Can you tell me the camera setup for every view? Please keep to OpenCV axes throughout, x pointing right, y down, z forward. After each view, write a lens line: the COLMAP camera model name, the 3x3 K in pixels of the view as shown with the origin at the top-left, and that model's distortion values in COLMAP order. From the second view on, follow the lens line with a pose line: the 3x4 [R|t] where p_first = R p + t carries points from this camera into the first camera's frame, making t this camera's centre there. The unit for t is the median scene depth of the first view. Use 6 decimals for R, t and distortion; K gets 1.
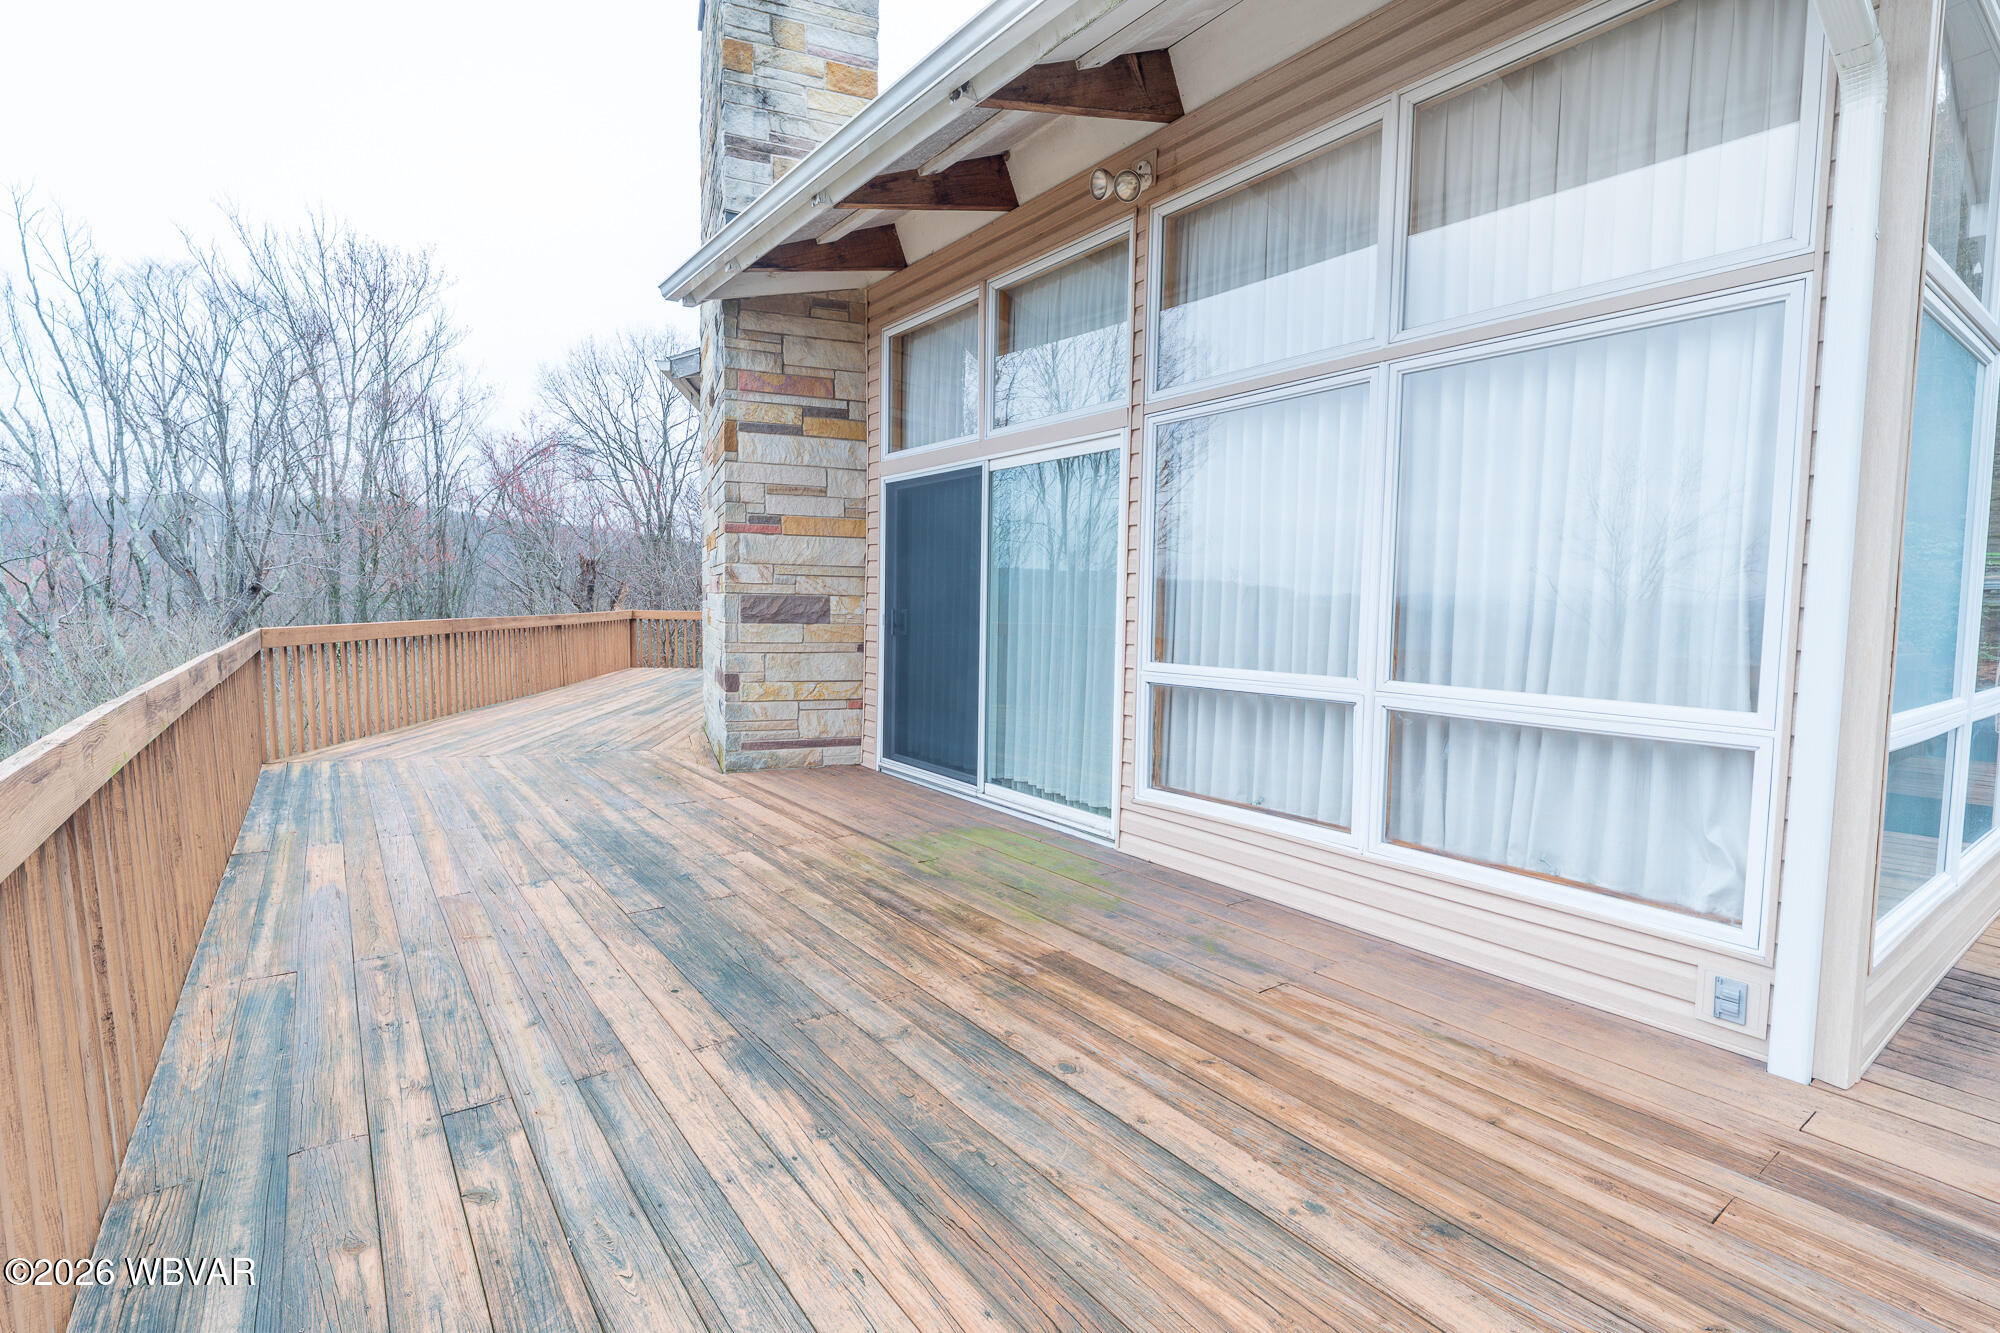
lens RADIAL K [[945.6, 0, 984.7], [0, 945.6, 680.0], [0, 0, 1]] dist [-0.002123, 0.001640]
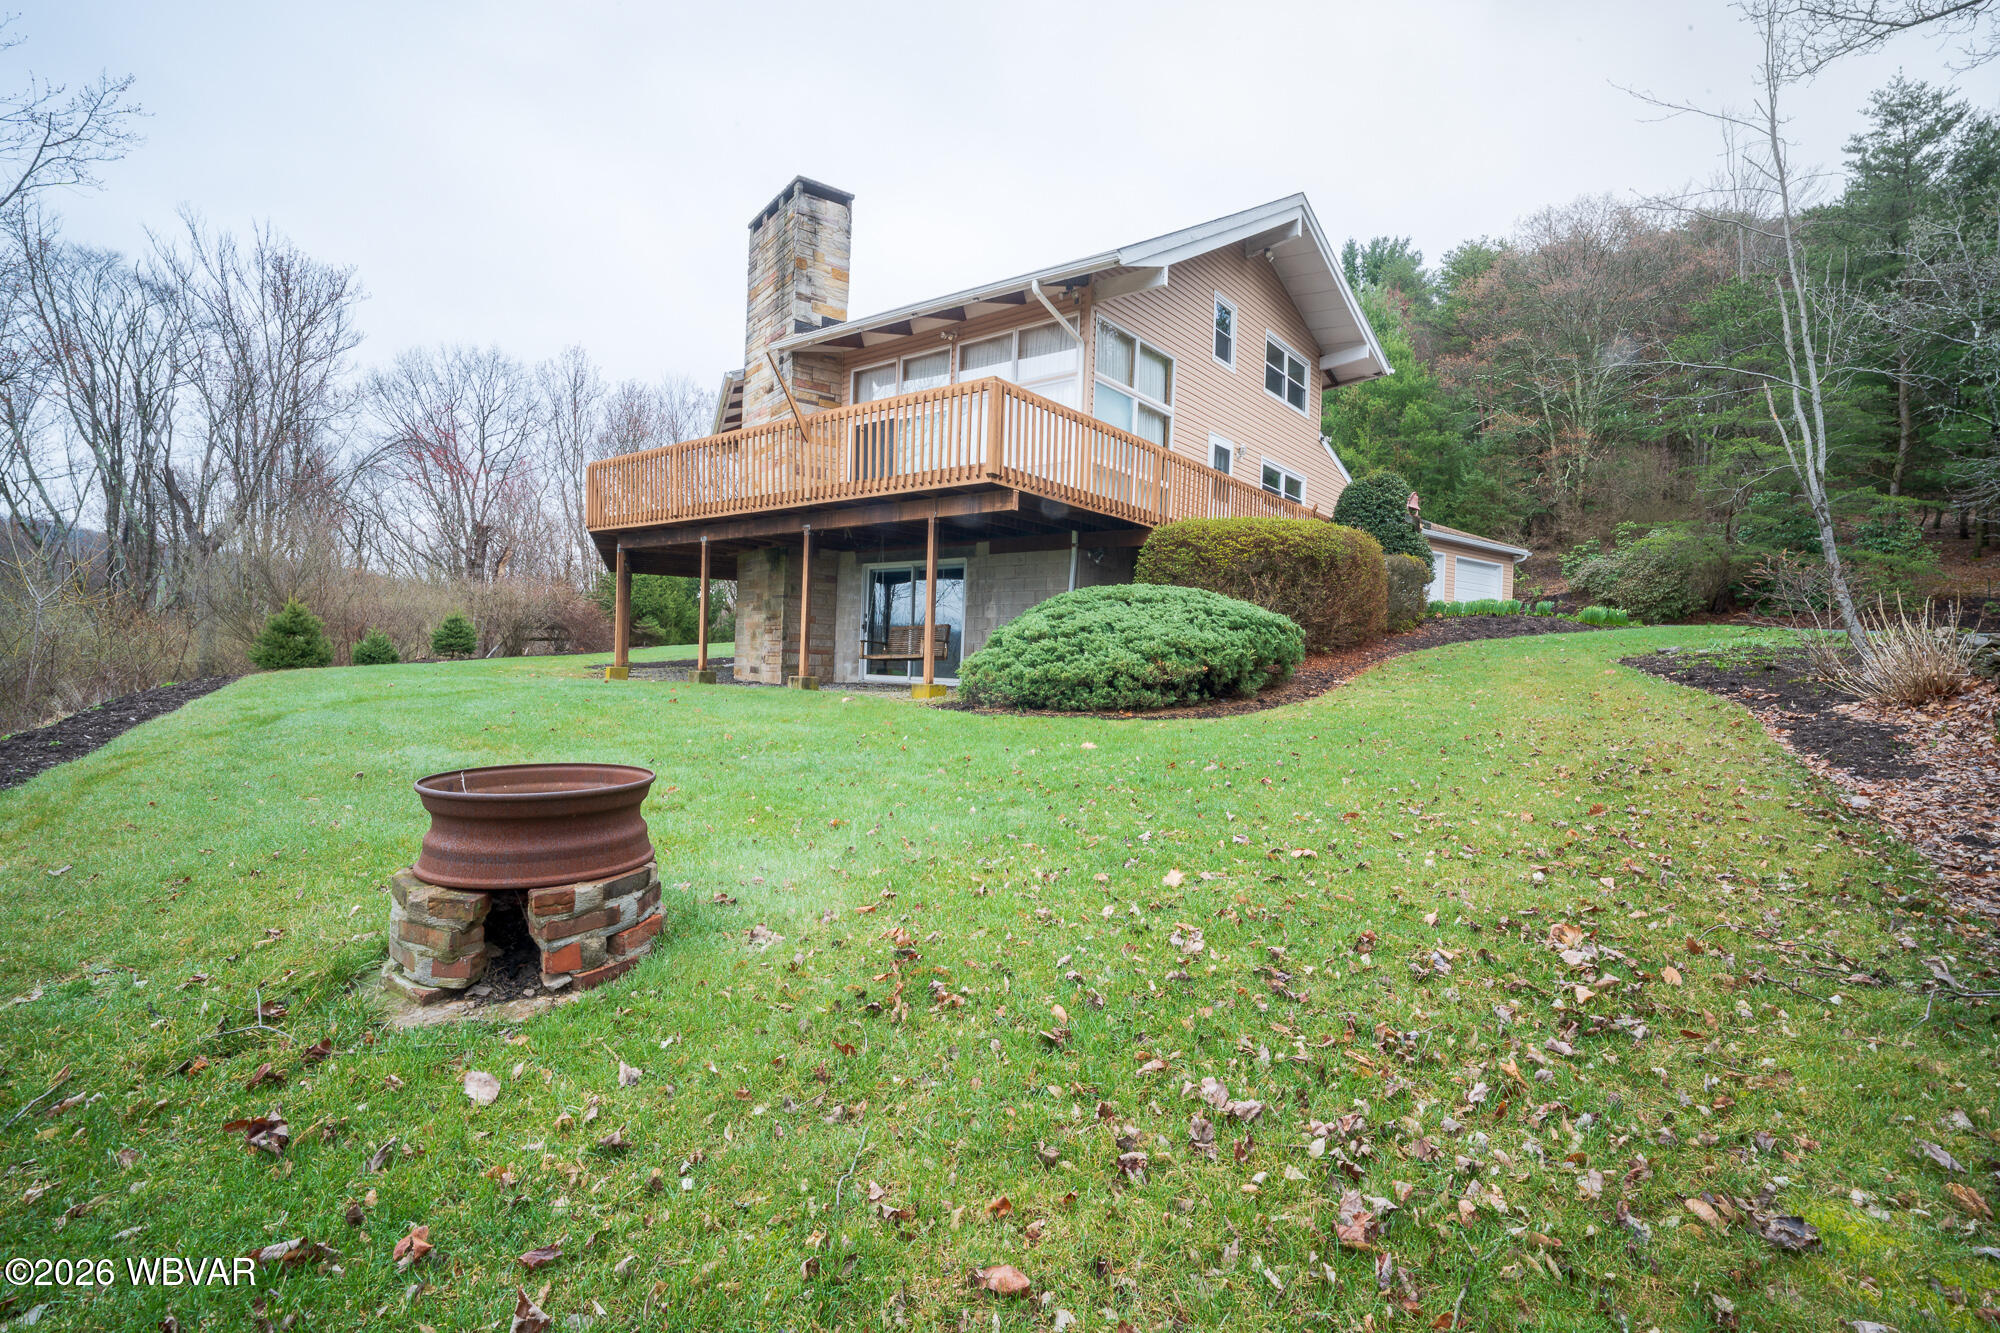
lens RADIAL K [[945.6, 0, 998.5], [0, 945.6, 657.3], [0, 0, 1]] dist [-0.002123, 0.001640]
pose [[0.962340, 0.021502, 0.270998, -0.409856], [0.001696, 0.996373, -0.085079, 0.657068], [-0.271844, 0.082334, 0.958813, -1.576423]]
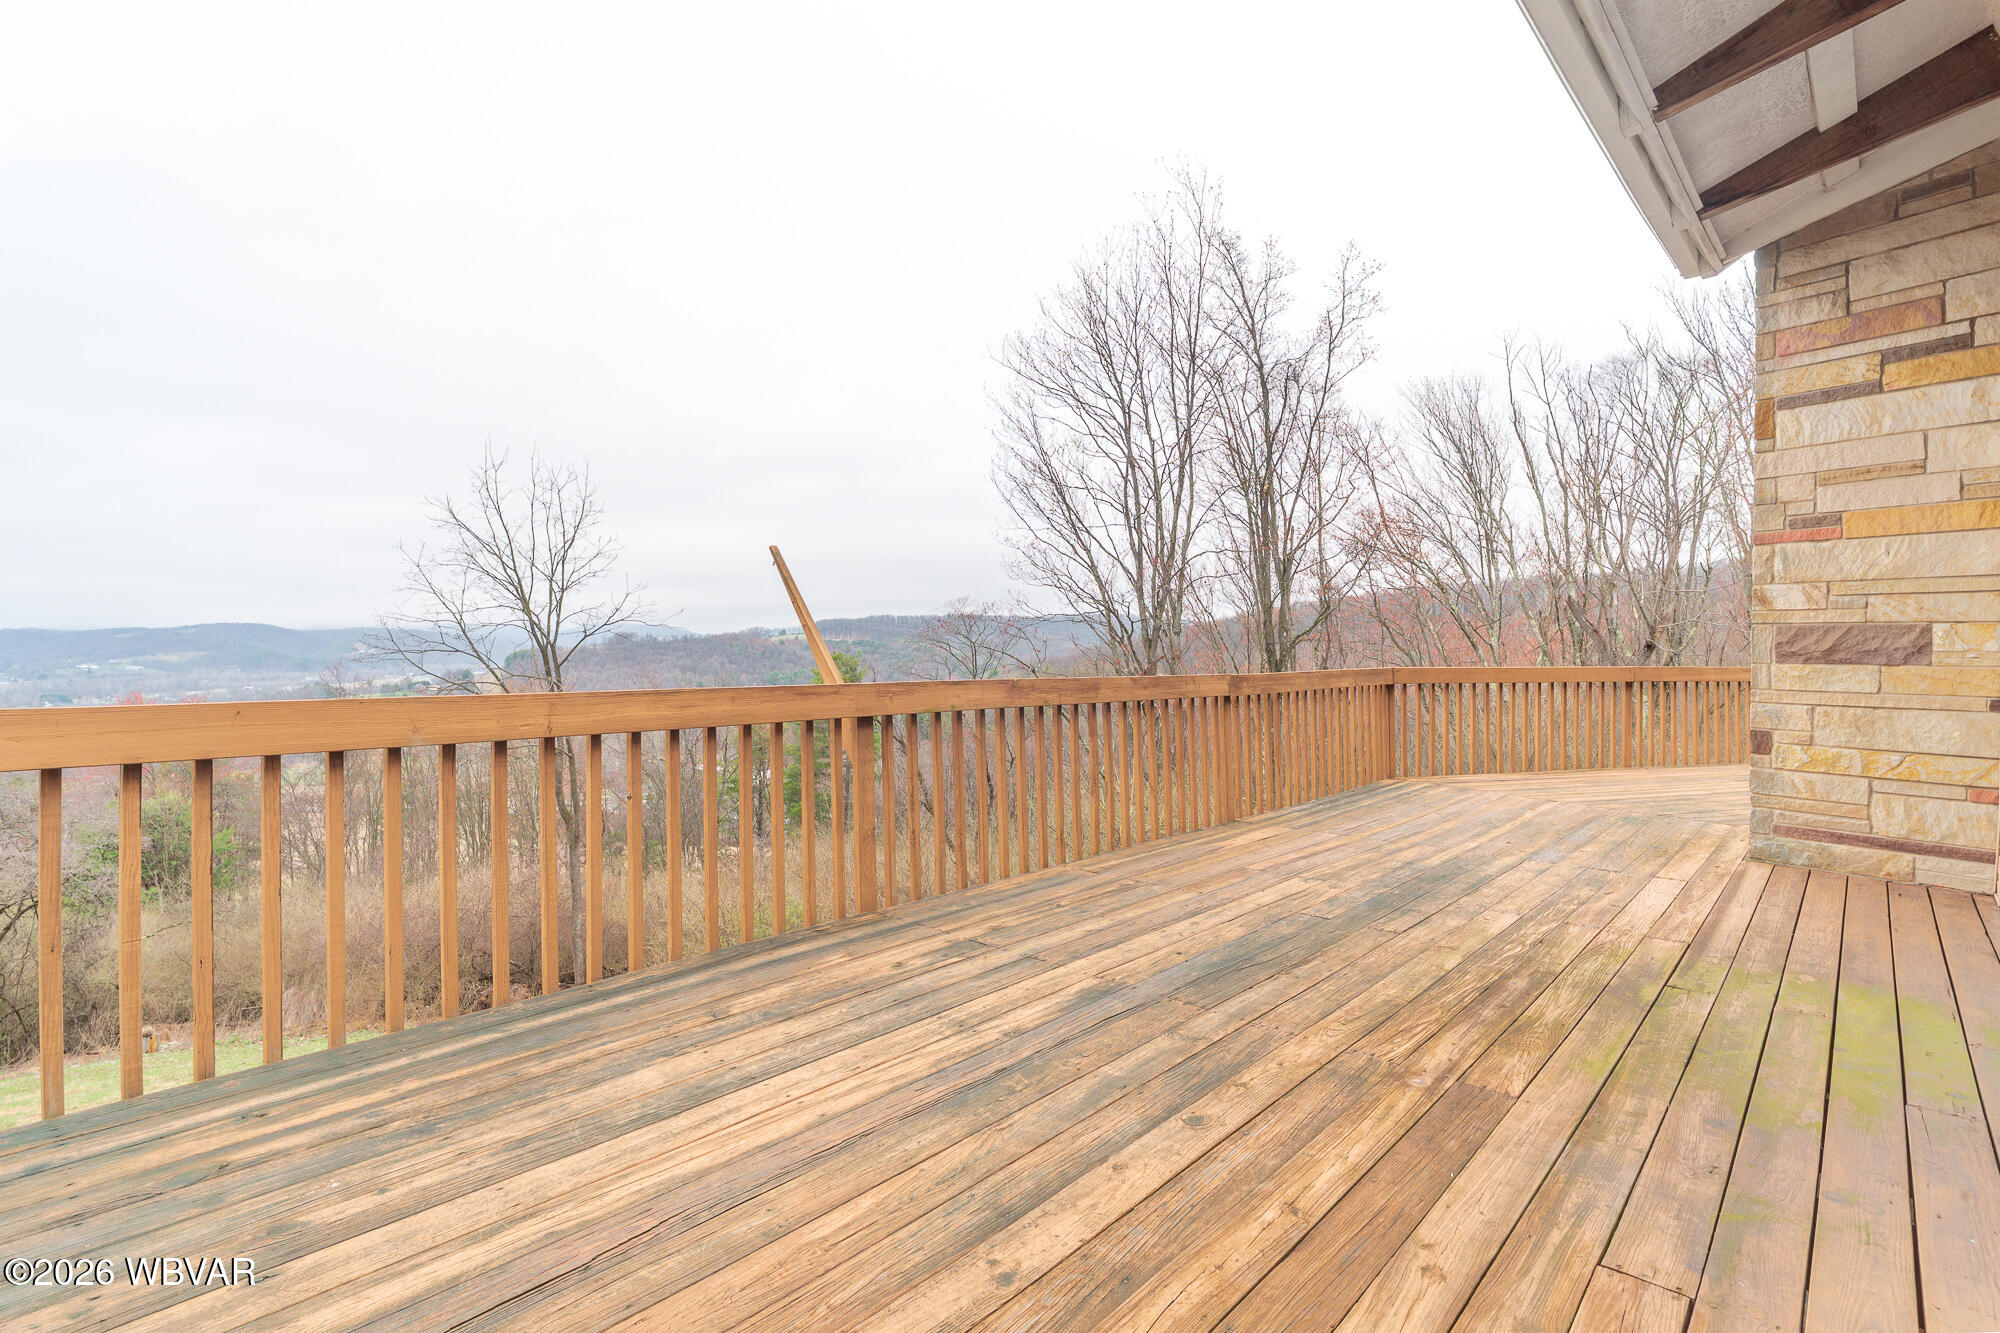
lens RADIAL K [[945.6, 0, 956.5], [0, 945.6, 666.3], [0, 0, 1]] dist [-0.002123, 0.001640]
pose [[0.196894, 0.008071, -0.980392, 0.356178], [-0.087924, 0.996082, -0.009458, 0.006322], [0.976474, 0.088062, 0.196832, 0.224966]]
